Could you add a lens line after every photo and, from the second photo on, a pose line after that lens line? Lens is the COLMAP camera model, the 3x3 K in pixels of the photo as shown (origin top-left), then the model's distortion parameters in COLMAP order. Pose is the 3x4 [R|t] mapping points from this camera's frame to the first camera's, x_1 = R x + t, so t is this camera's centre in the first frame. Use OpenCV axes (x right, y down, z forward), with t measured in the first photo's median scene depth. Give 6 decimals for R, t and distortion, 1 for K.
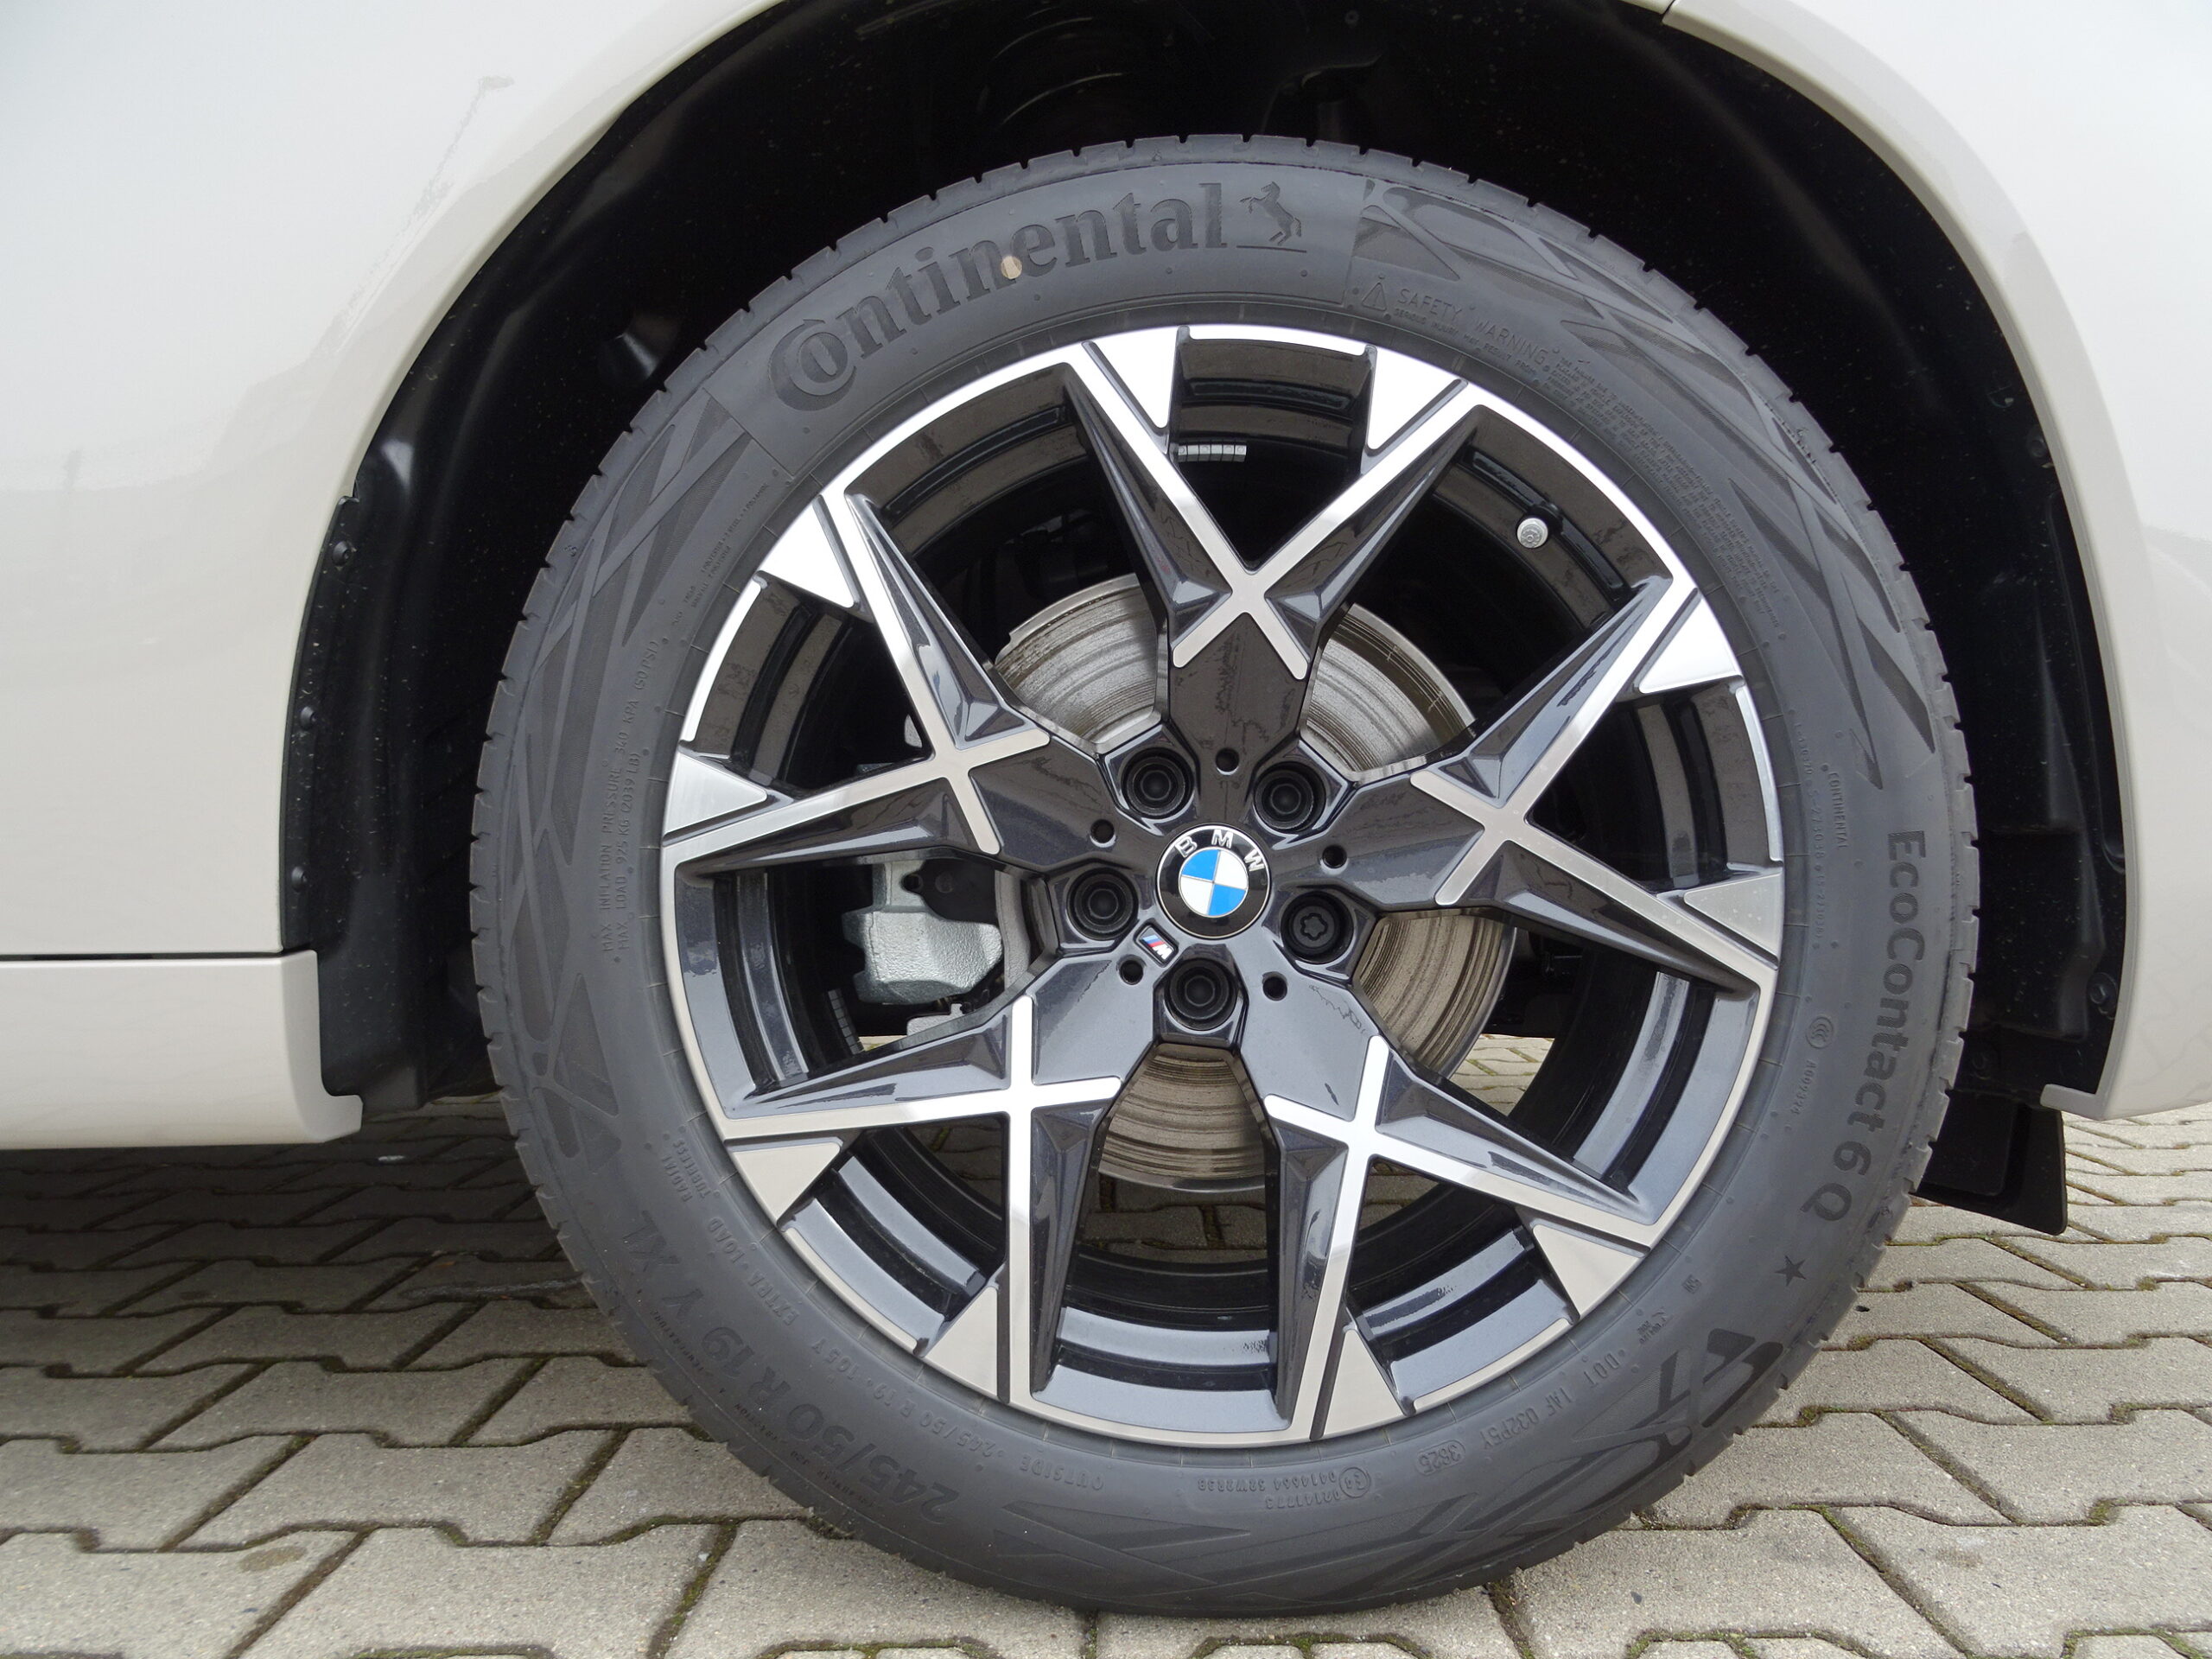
lens RADIAL K [[1546.8, 0, 1100.6], [0, 1546.8, 830.5], [0, 0, 1]] dist [0.013185, 0.002255]
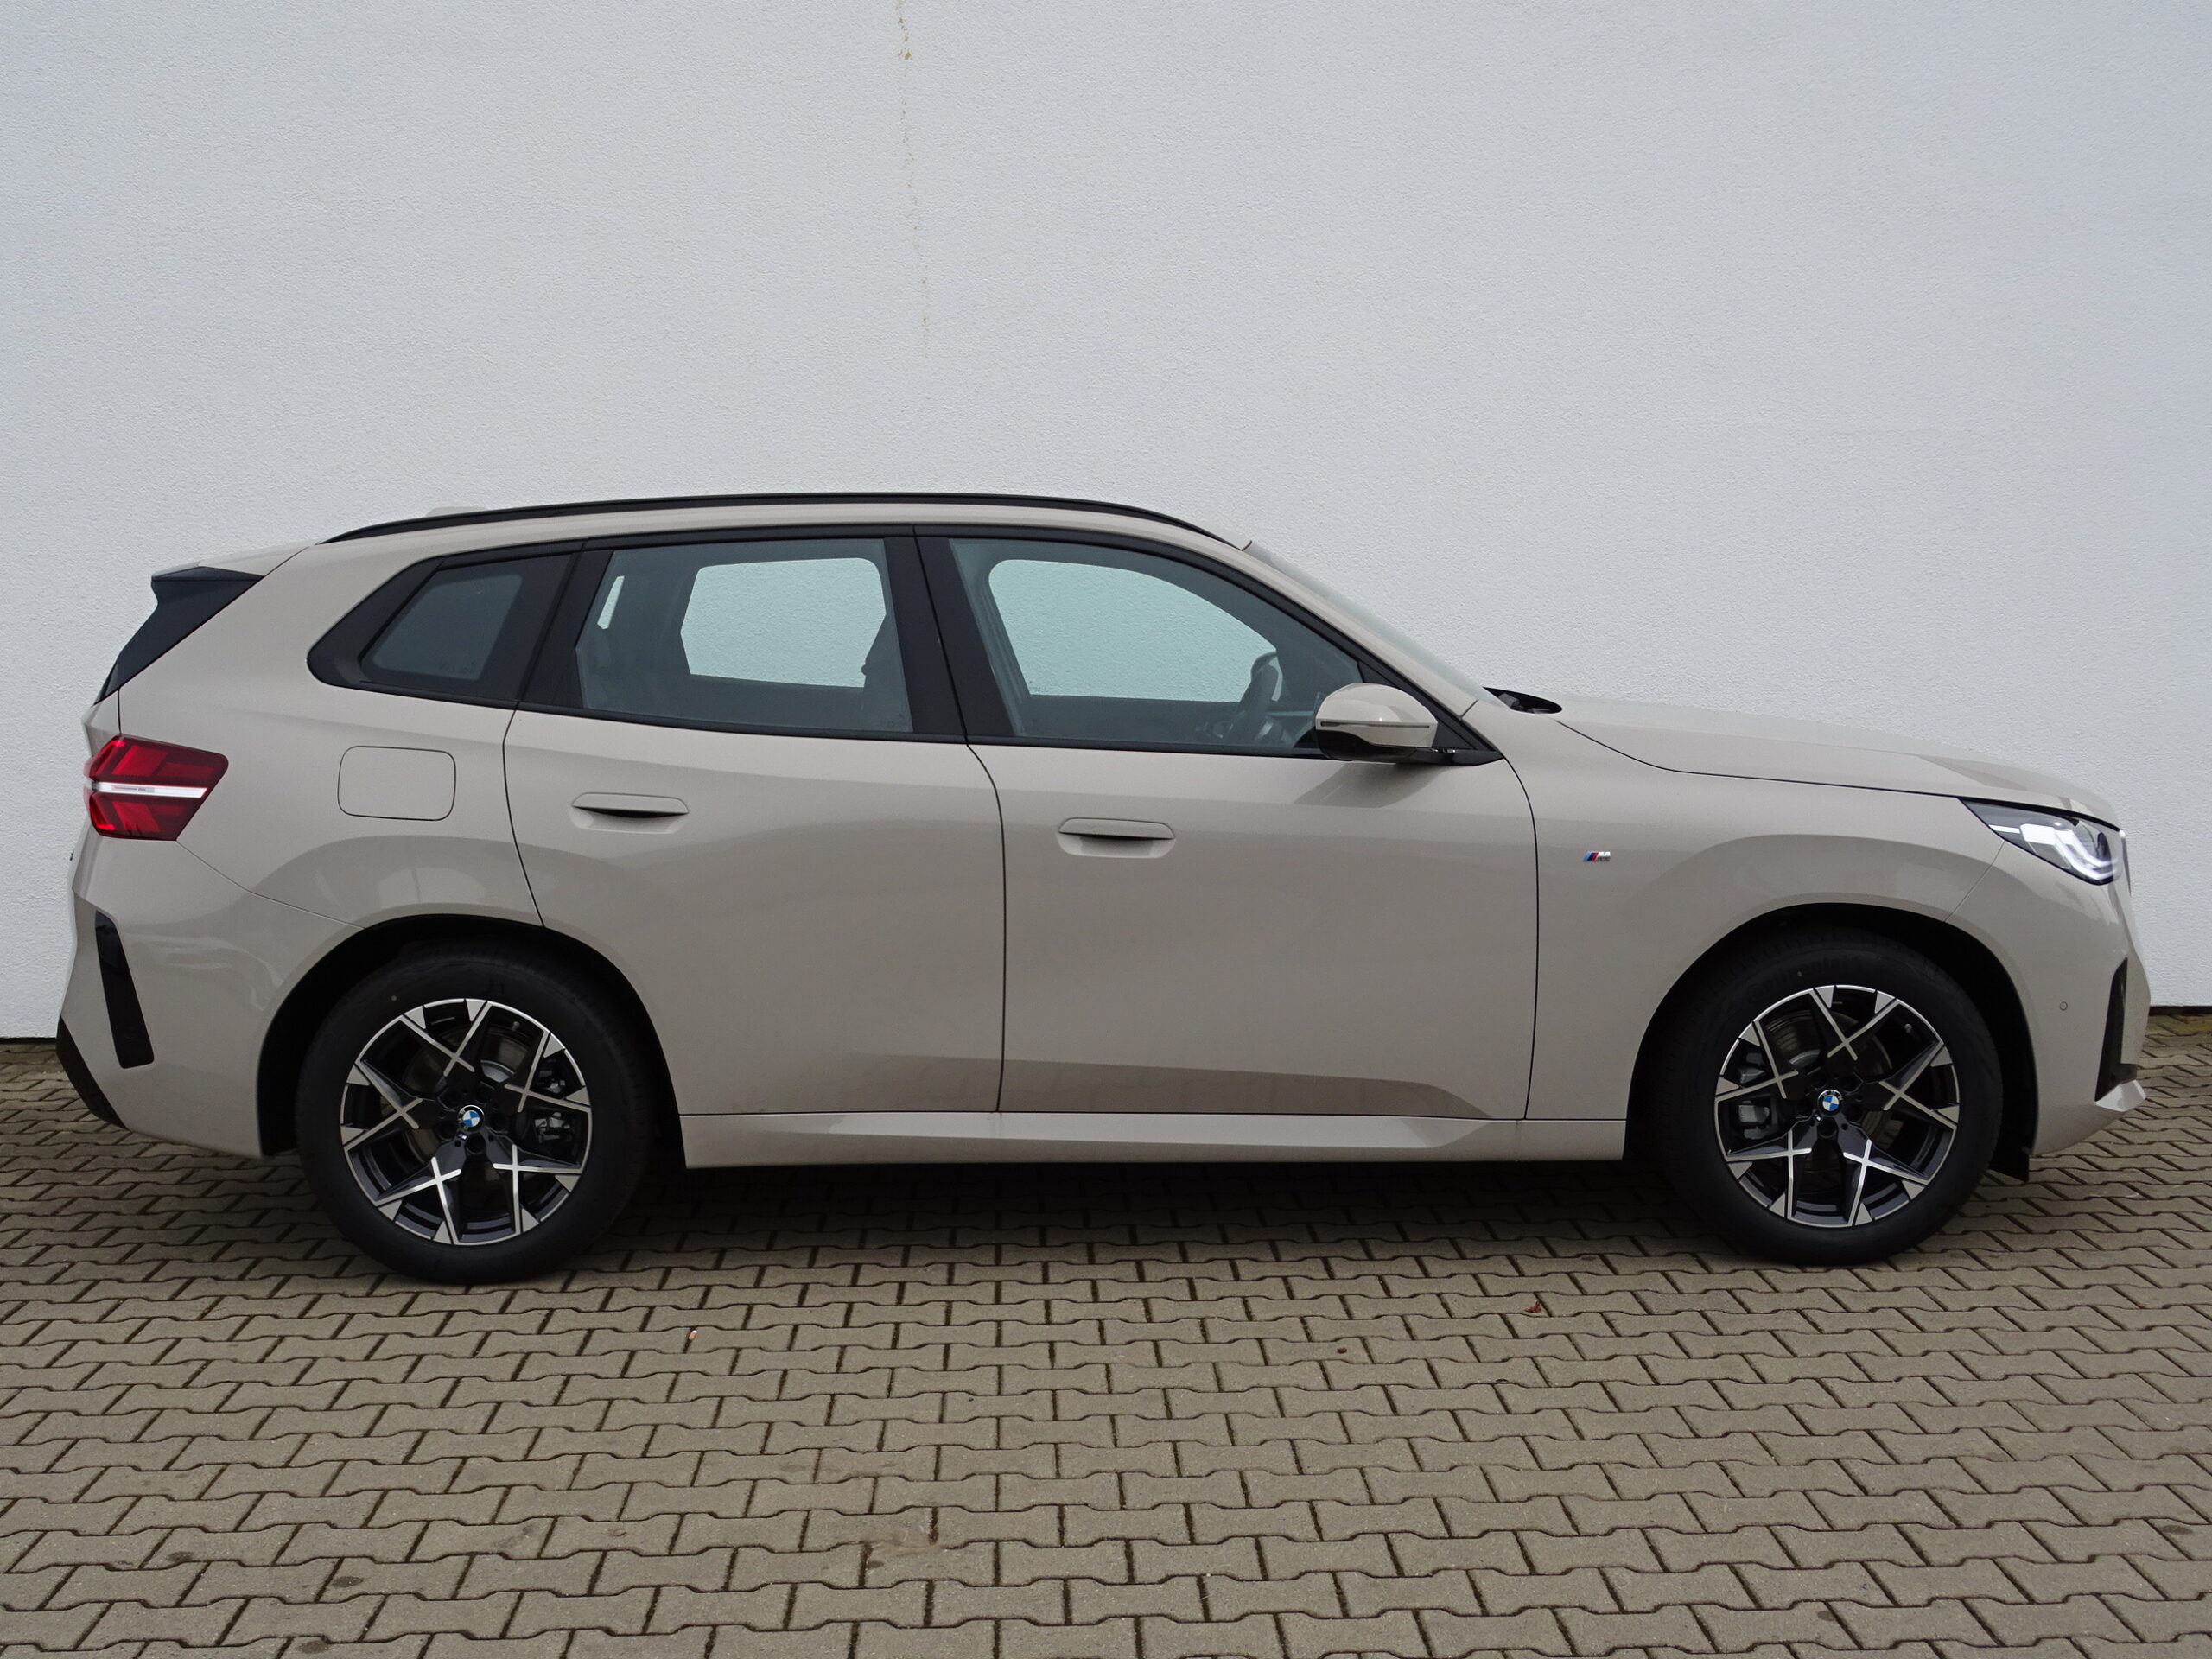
lens RADIAL K [[2570.6, 0, 1109.5], [0, 2570.6, 829.4], [0, 0, 1]] dist [-0.005819, 0.000000]
pose [[0.998611, 0.009258, 0.051863, -2.431098], [-0.015404, 0.992729, 0.119379, -1.626591], [-0.050381, -0.120012, 0.991493, -6.204461]]
